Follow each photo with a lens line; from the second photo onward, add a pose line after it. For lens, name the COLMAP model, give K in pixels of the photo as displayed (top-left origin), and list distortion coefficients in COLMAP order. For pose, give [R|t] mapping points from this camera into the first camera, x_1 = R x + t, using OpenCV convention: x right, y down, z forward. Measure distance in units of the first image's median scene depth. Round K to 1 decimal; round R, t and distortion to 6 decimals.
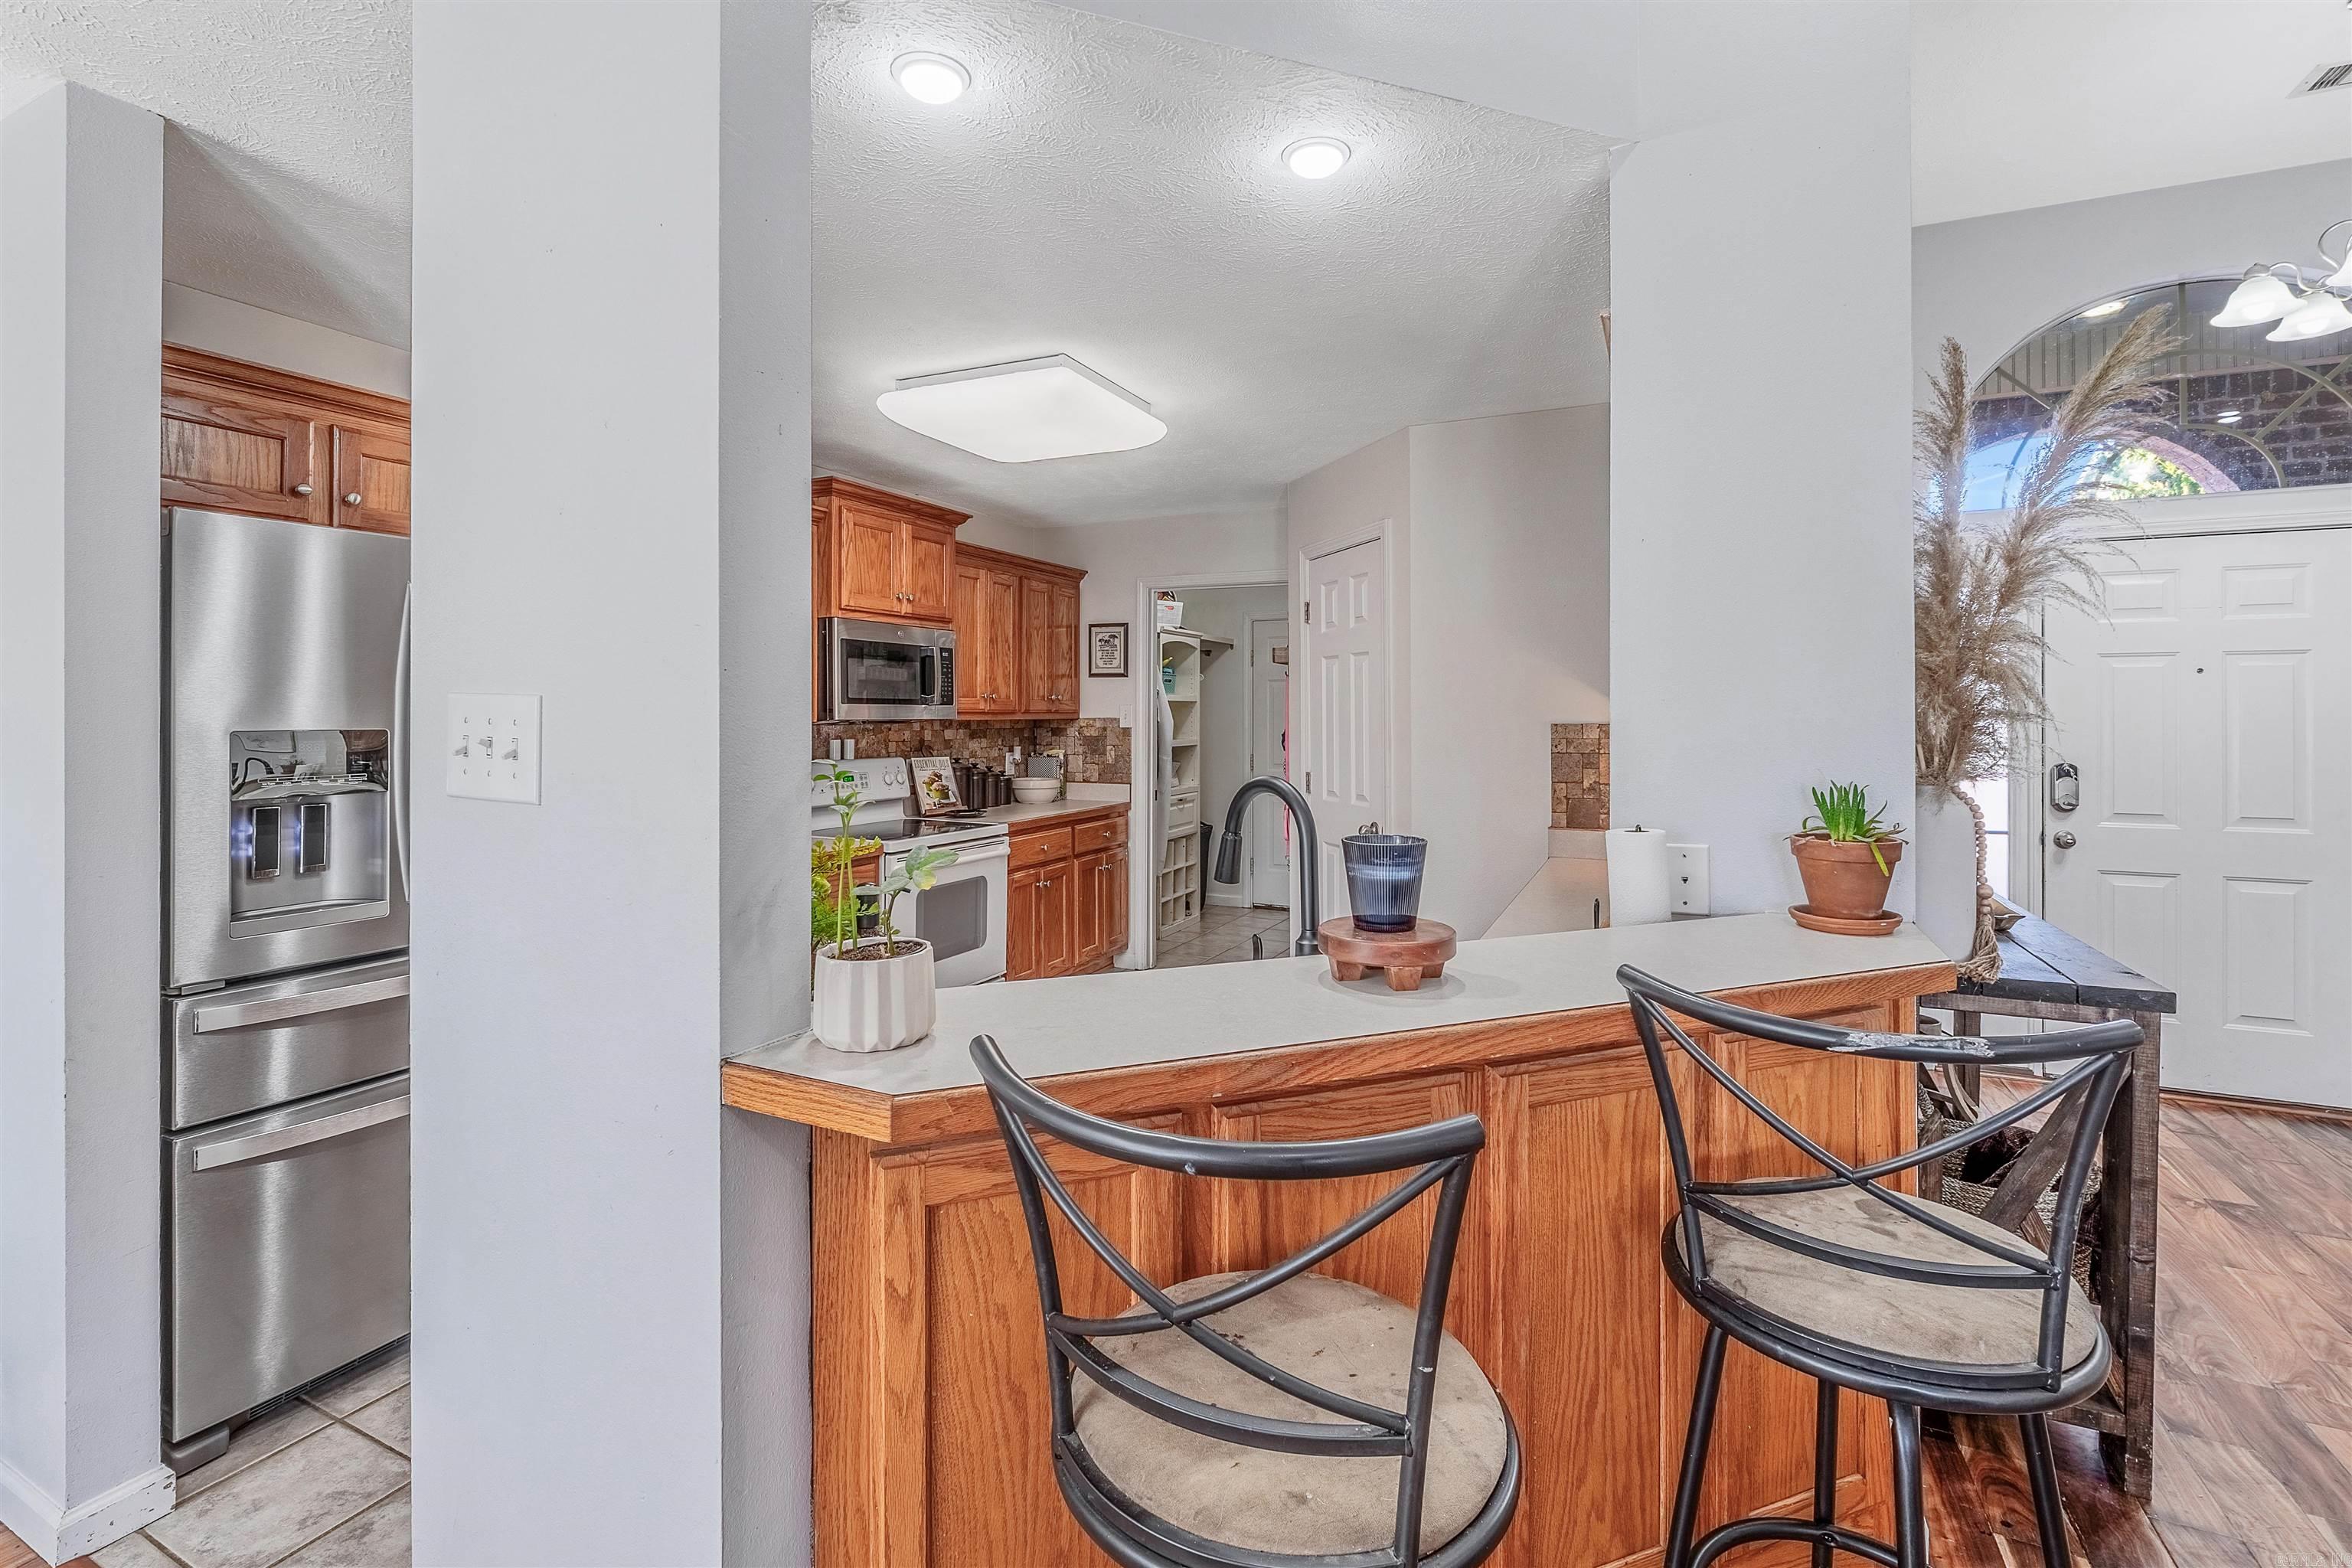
lens RADIAL K [[998.3, 0, 1149.2], [0, 998.3, 707.8], [0, 0, 1]] dist [-0.003020, 0.000253]
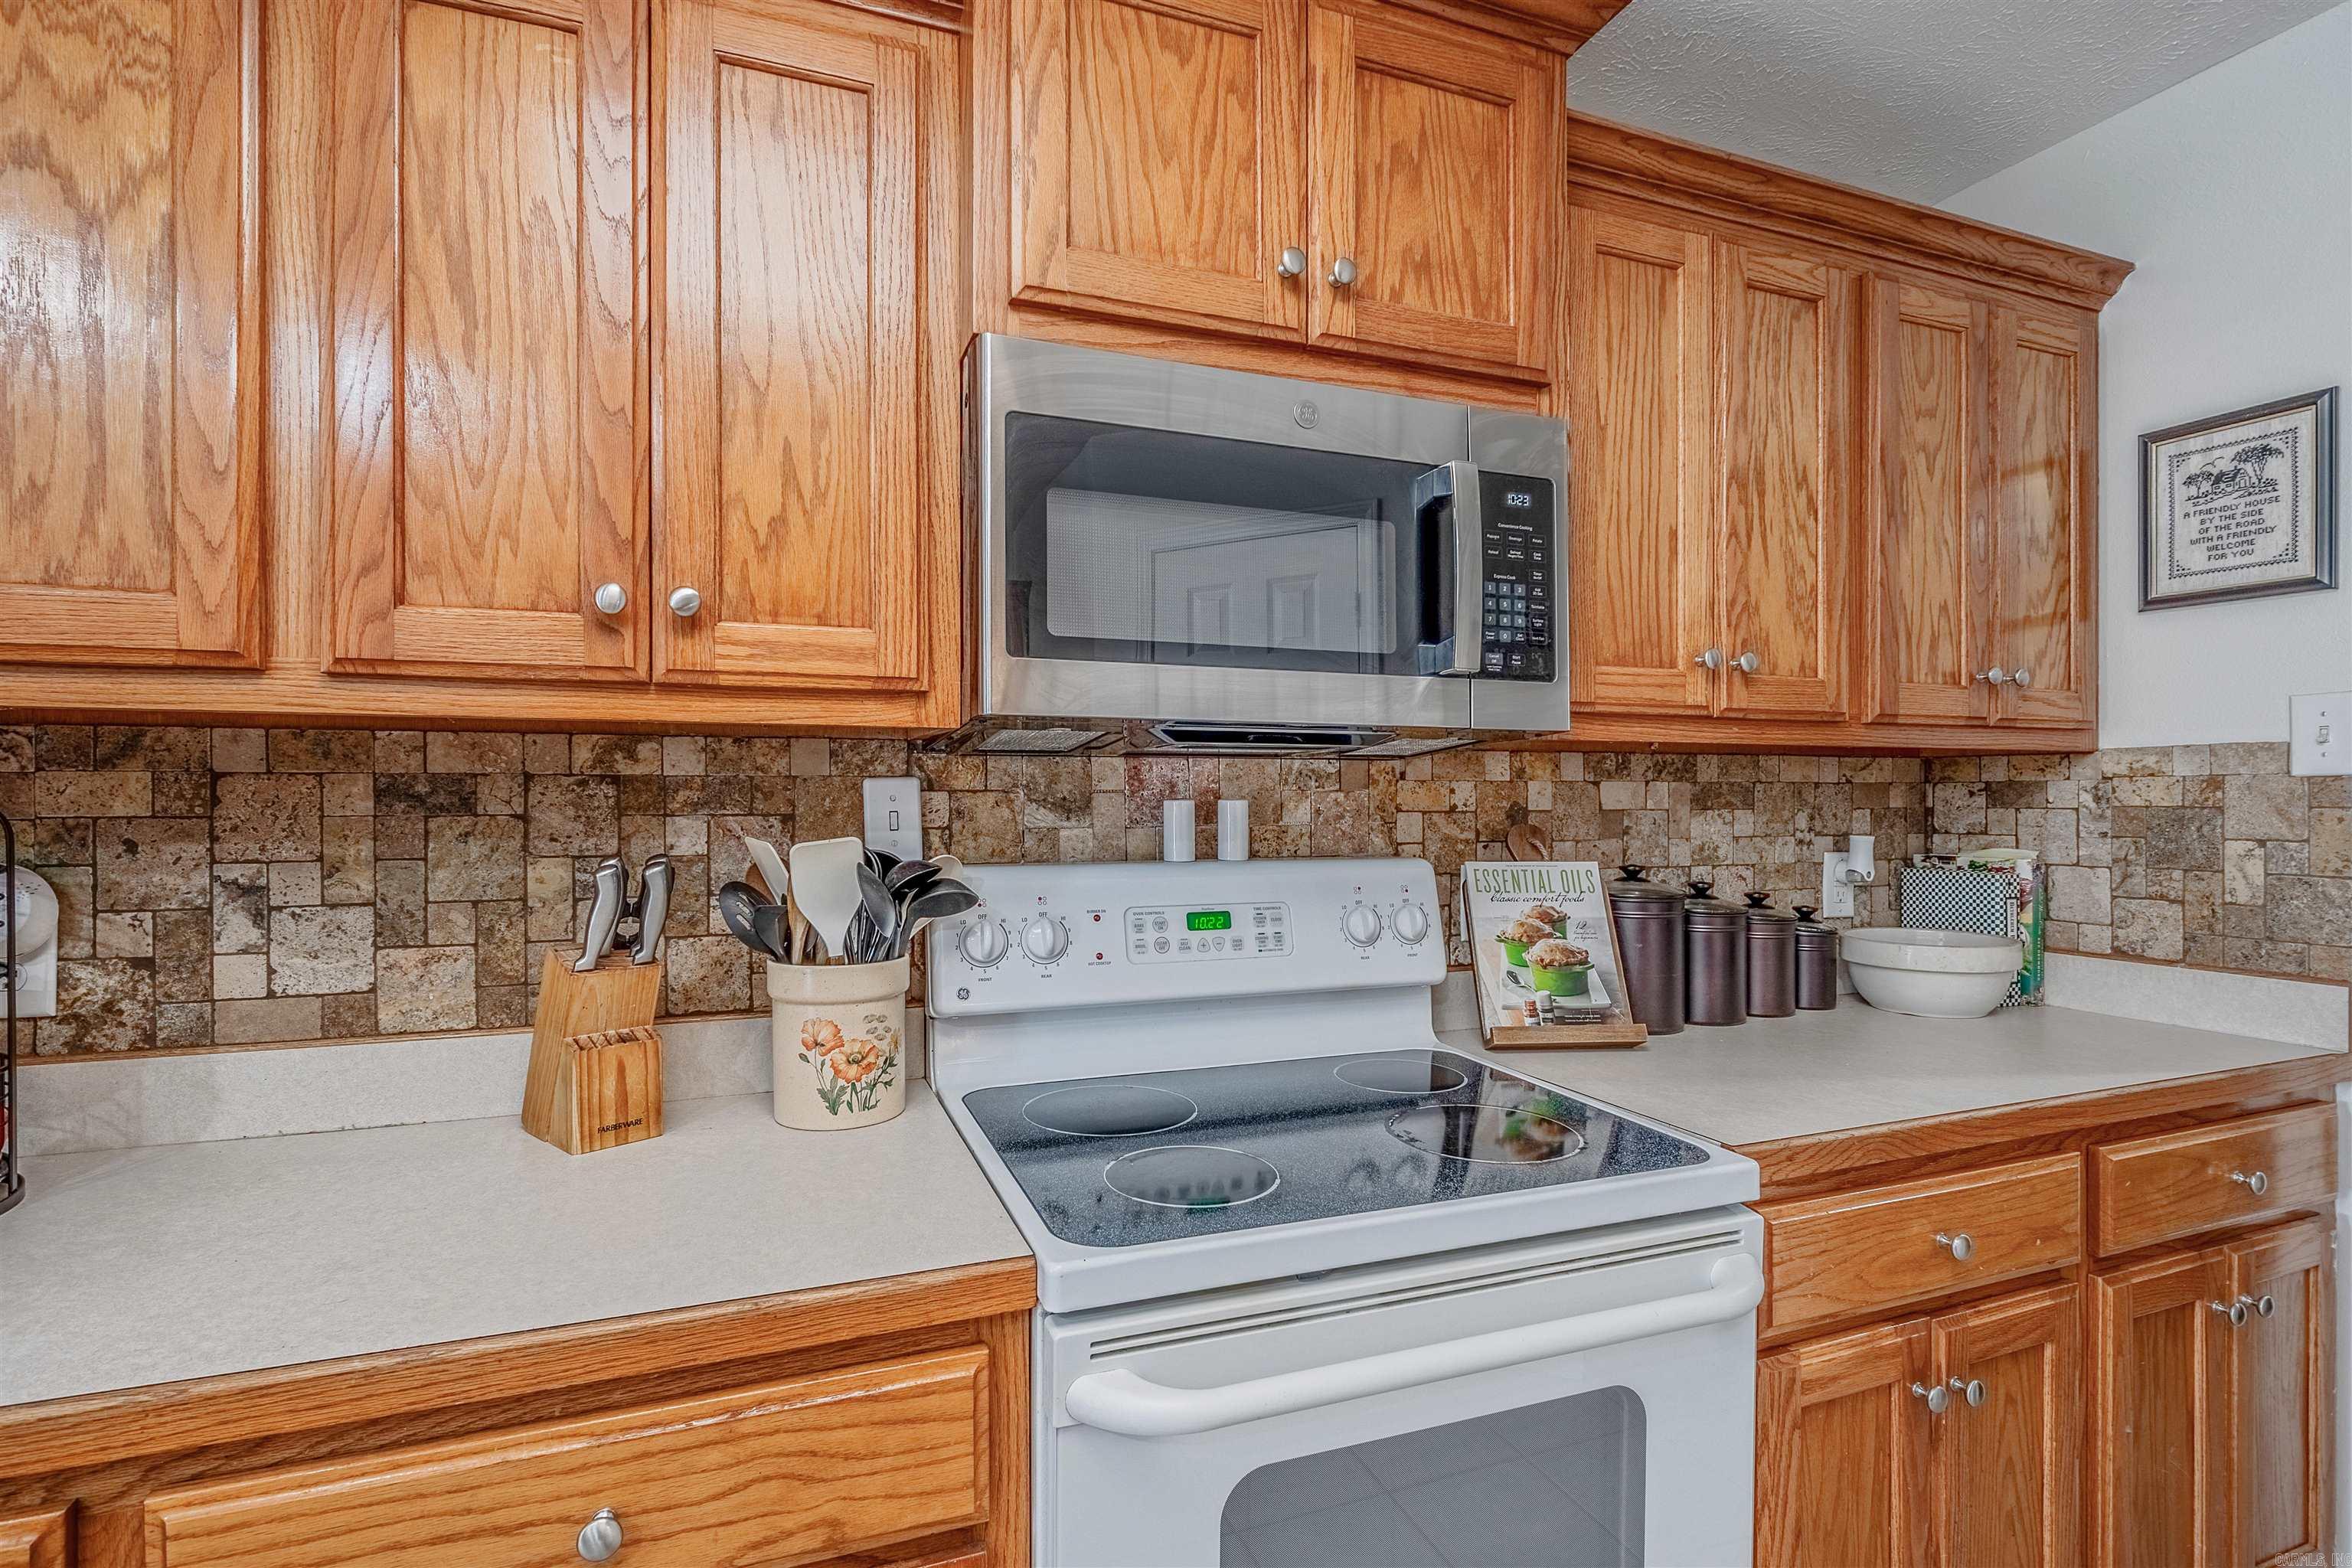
lens RADIAL K [[1111.9, 0, 1167.9], [0, 1111.9, 795.9], [0, 0, 1]] dist [-0.001721, 0.000187]
pose [[0.741770, 0.000420, -0.670654, -0.057665], [0.004622, 0.999973, 0.005738, 0.023503], [0.670638, -0.007356, 0.741748, 0.600114]]
